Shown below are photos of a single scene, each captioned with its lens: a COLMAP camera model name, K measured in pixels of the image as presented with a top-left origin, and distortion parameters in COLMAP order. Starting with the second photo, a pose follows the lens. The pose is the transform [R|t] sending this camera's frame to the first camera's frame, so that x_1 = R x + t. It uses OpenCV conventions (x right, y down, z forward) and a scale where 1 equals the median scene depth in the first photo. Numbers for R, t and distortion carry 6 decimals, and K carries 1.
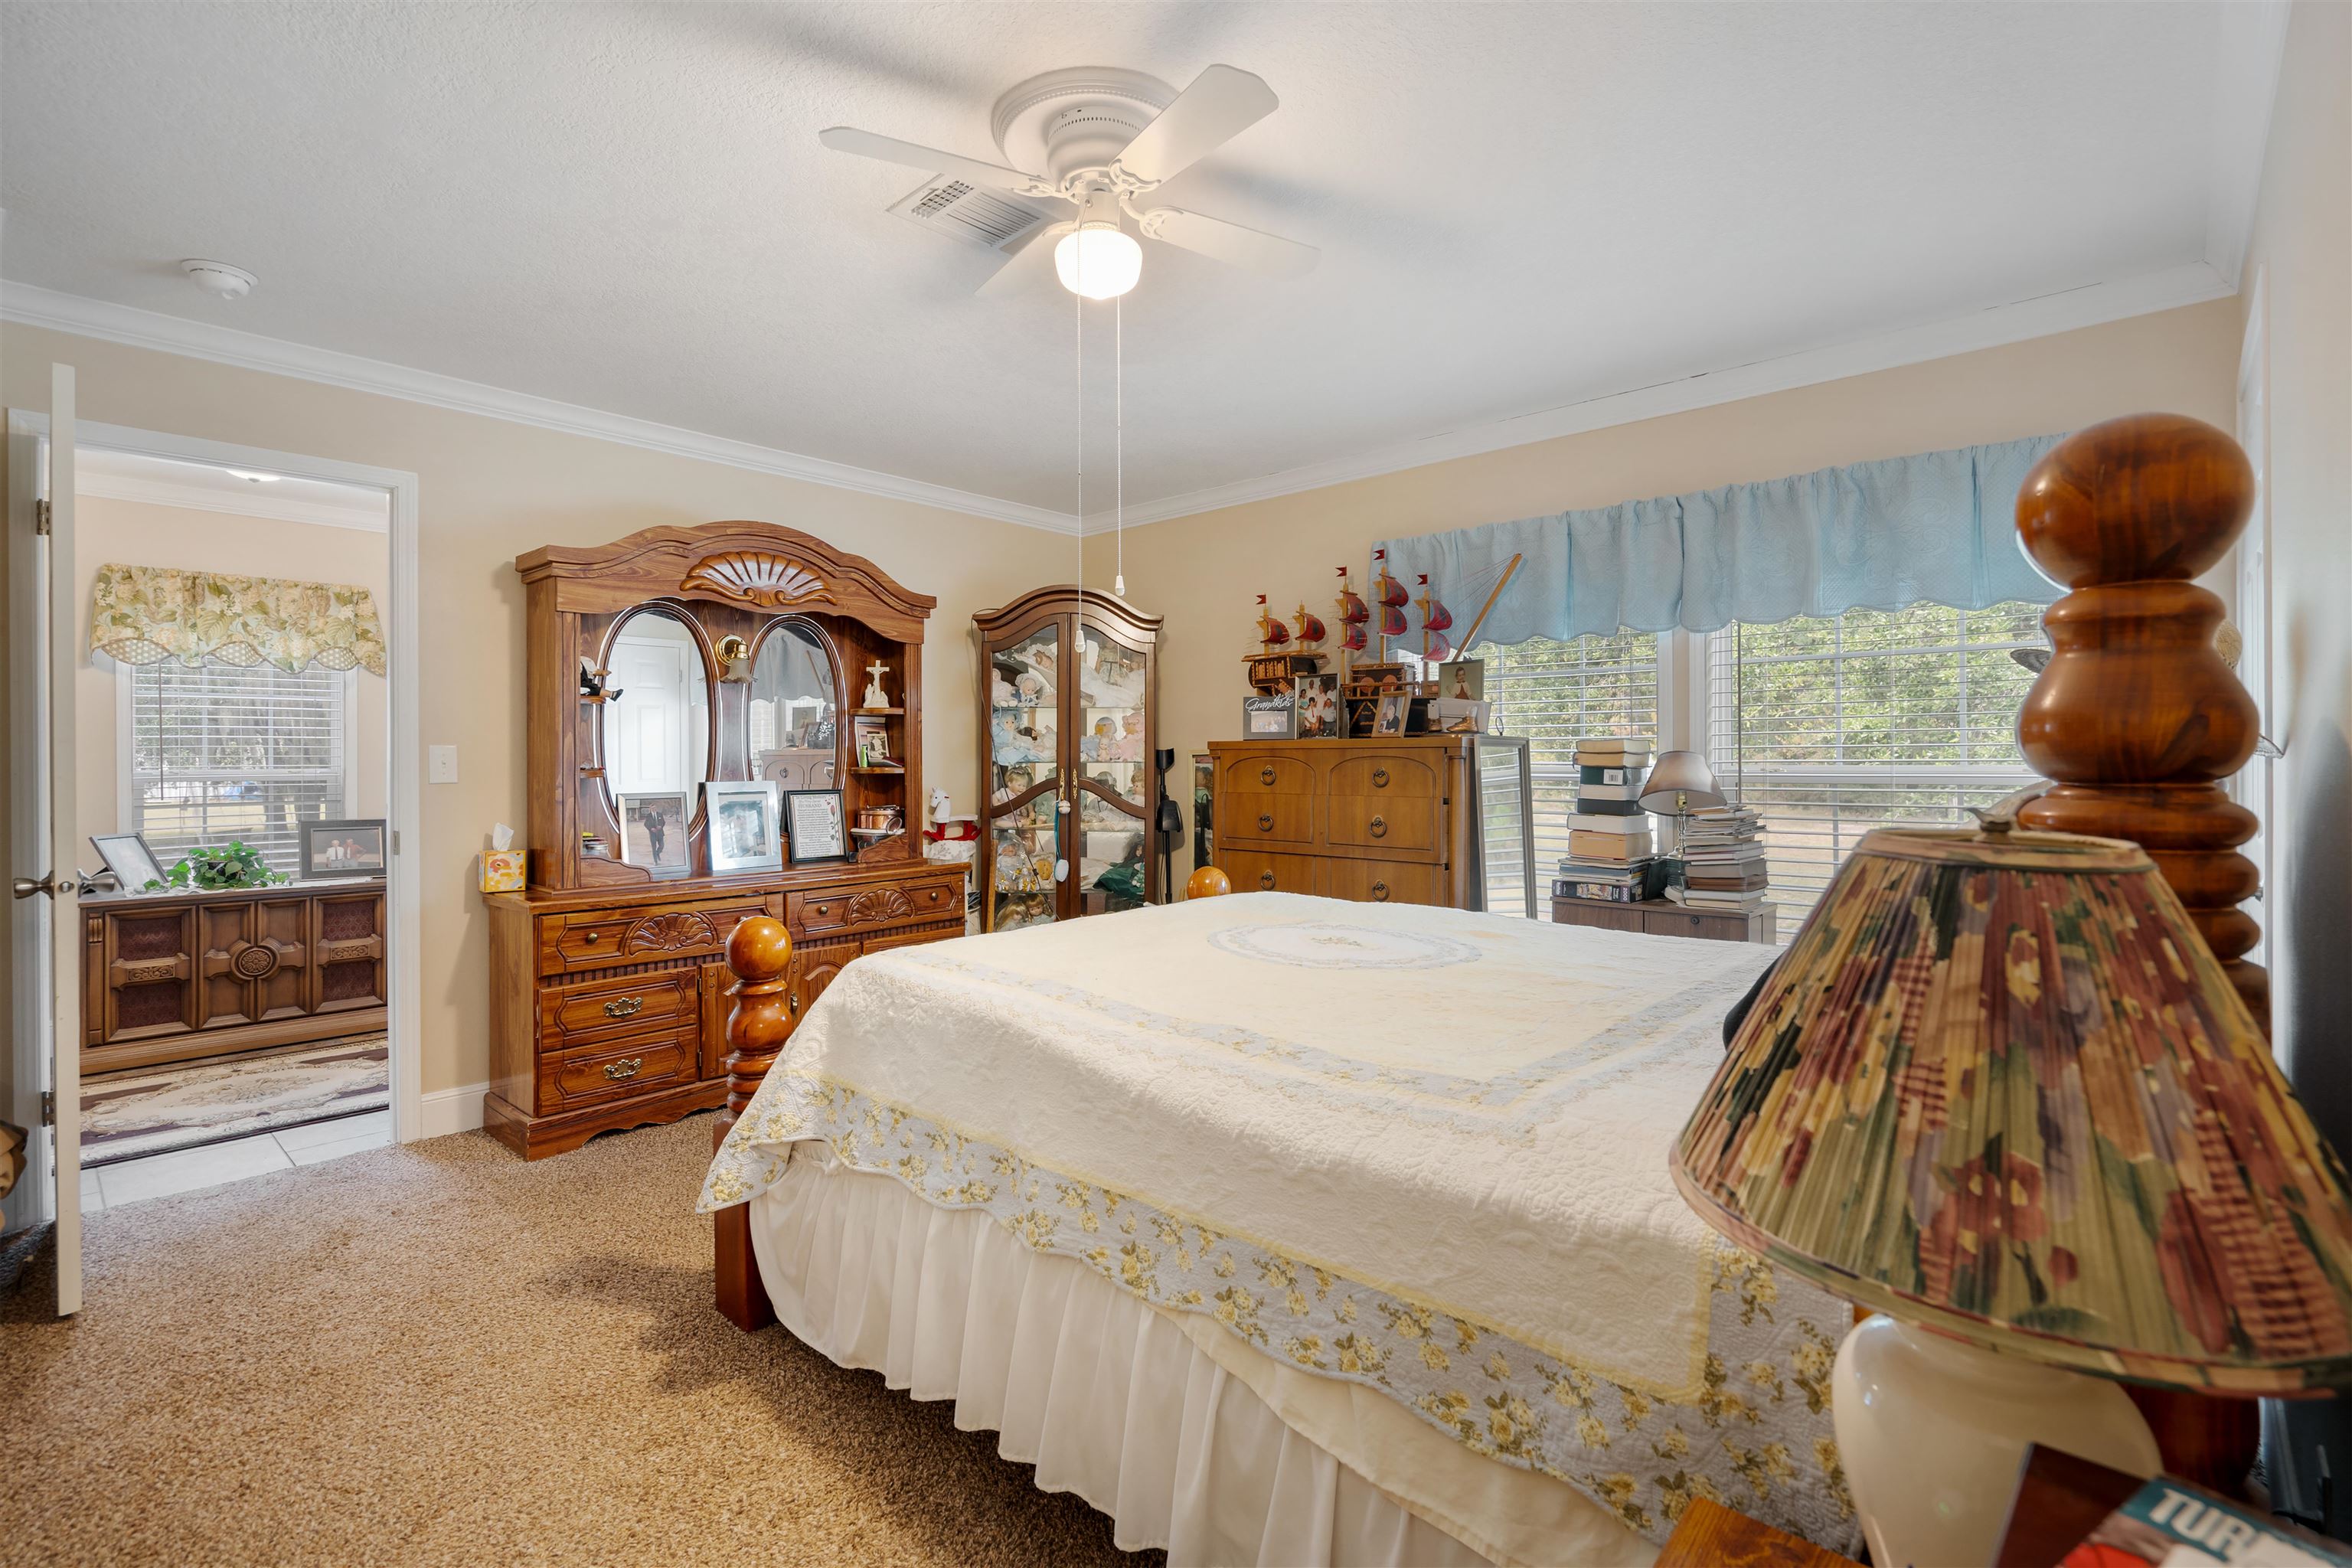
lens RADIAL K [[1083.9, 0, 1183.9], [0, 1083.9, 774.0], [0, 0, 1]] dist [-0.012116, 0.009978]
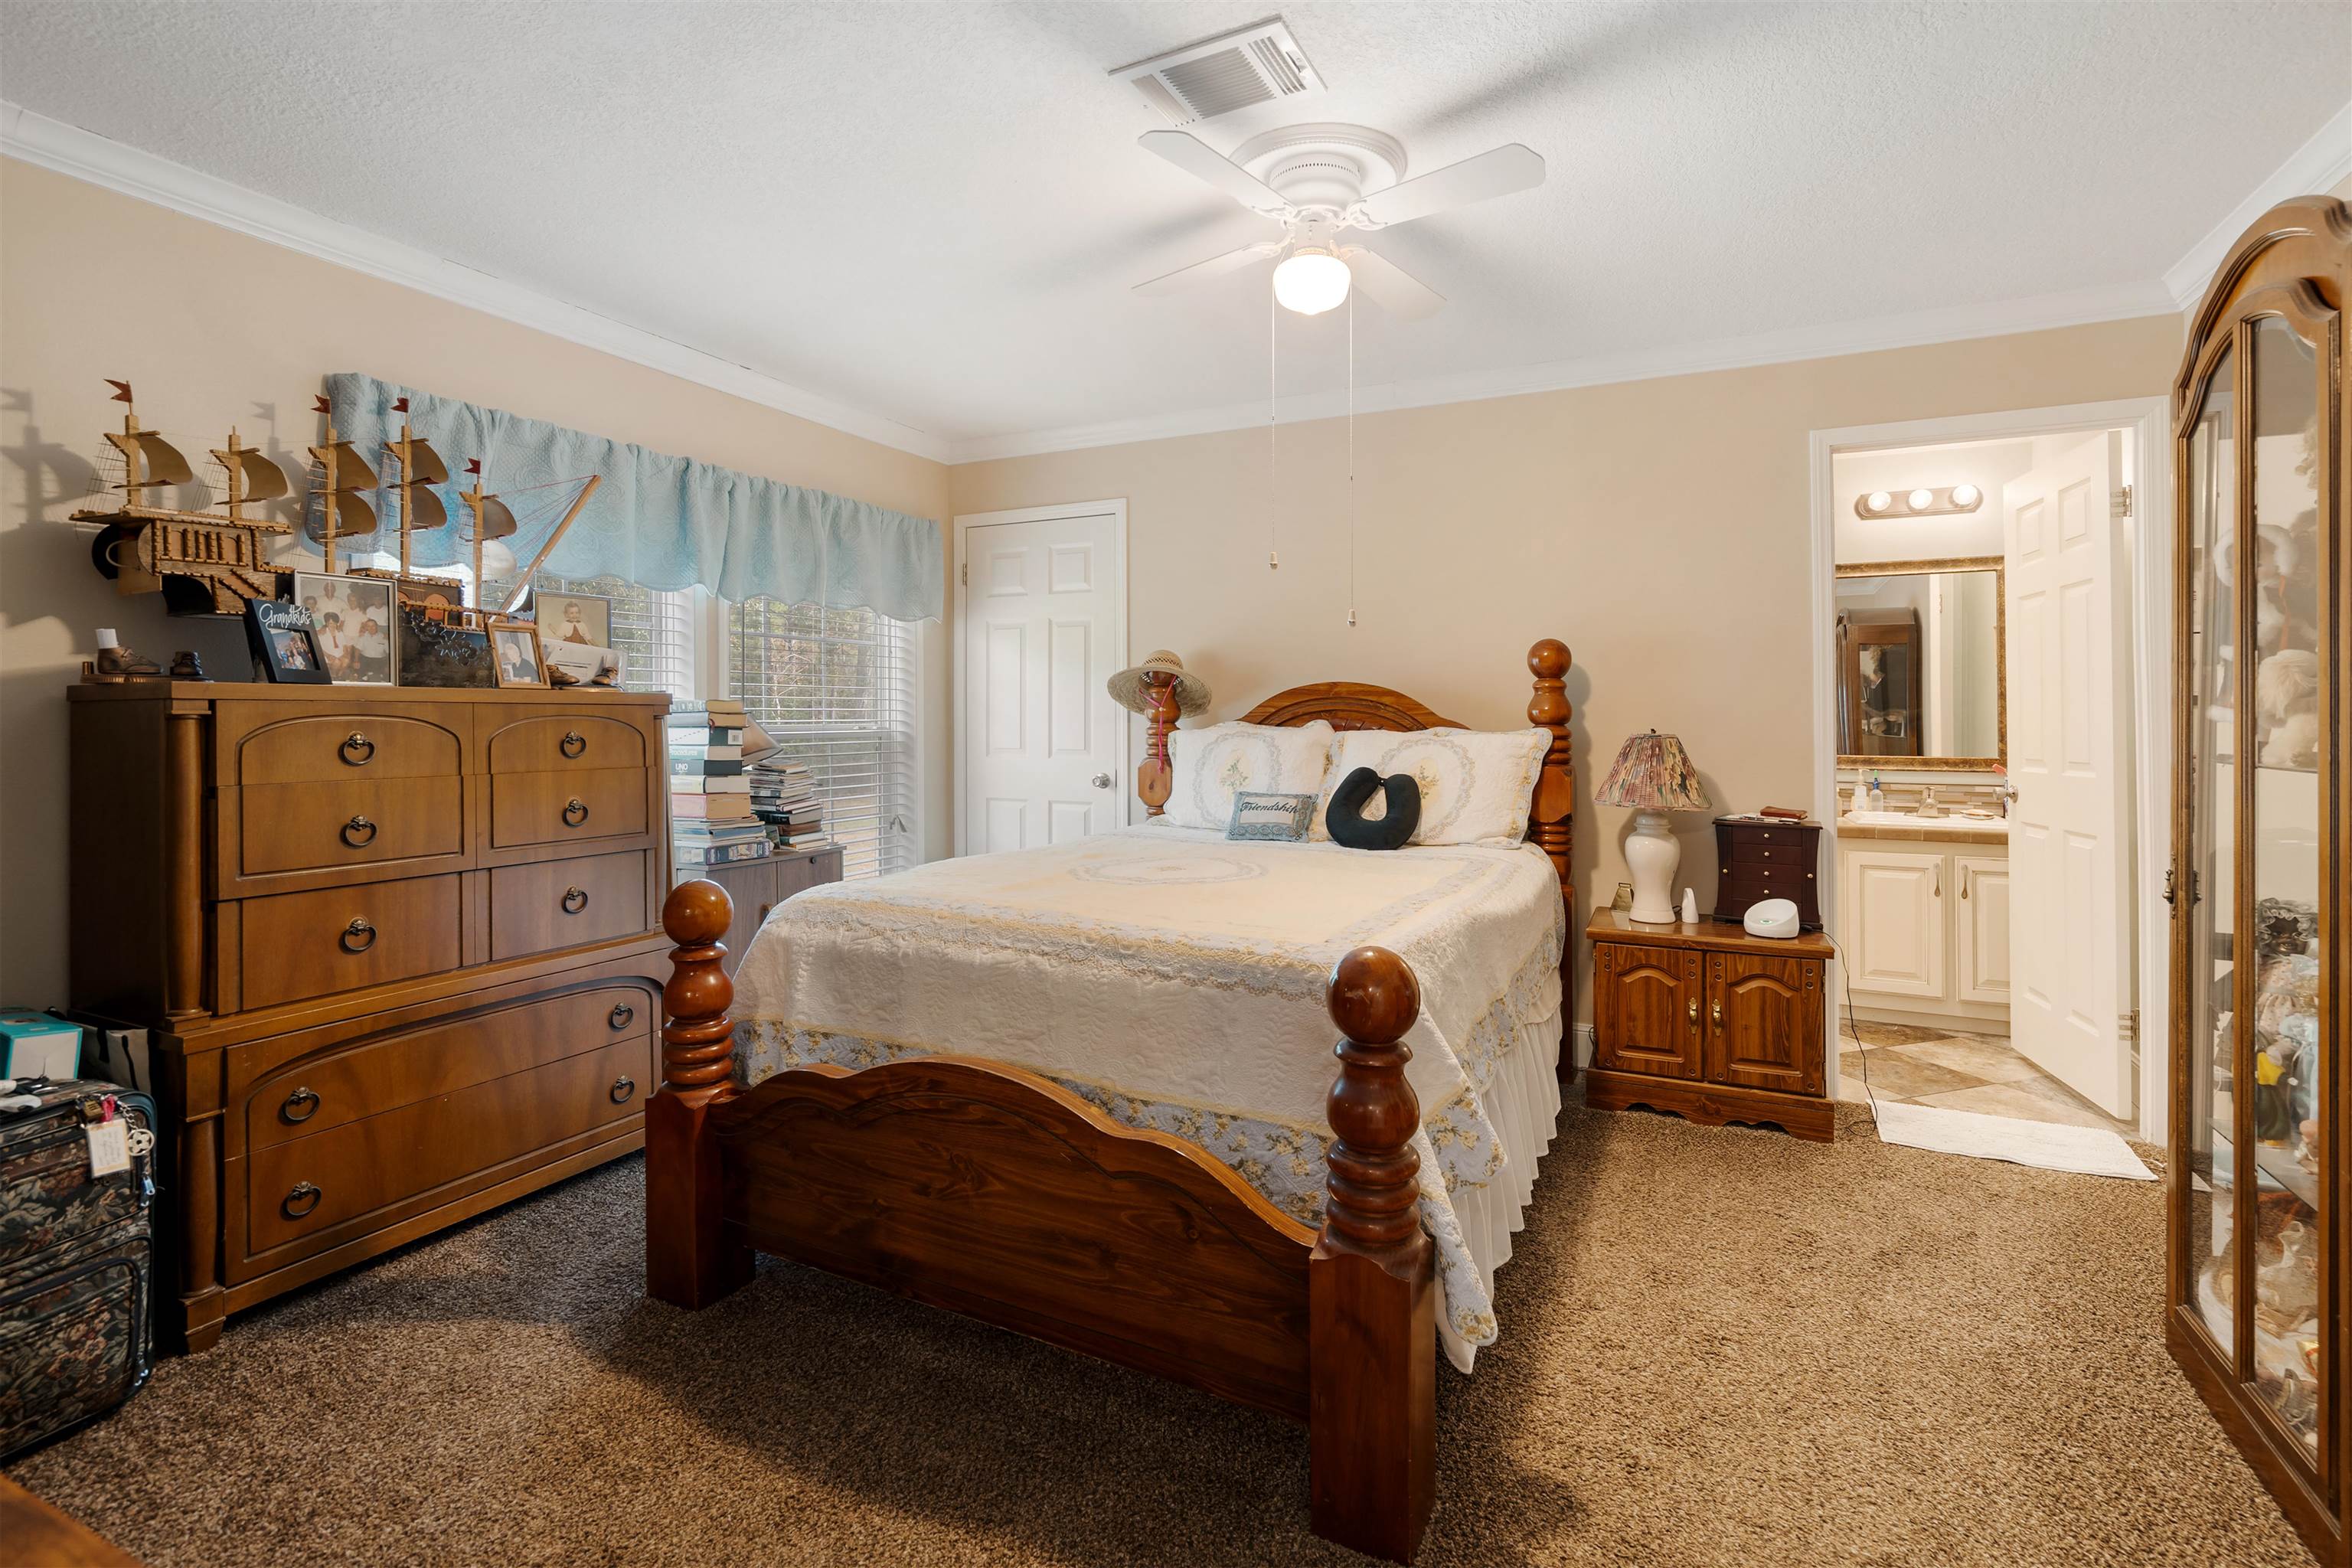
lens RADIAL K [[1105.3, 0, 1191.3], [0, 1105.3, 718.2], [0, 0, 1]] dist [-0.004759, 0.000261]
pose [[-0.304513, 0.003393, 0.952502, -0.654210], [0.014599, 0.999893, 0.001106, -0.009103], [-0.952396, 0.014242, -0.304530, 0.829876]]
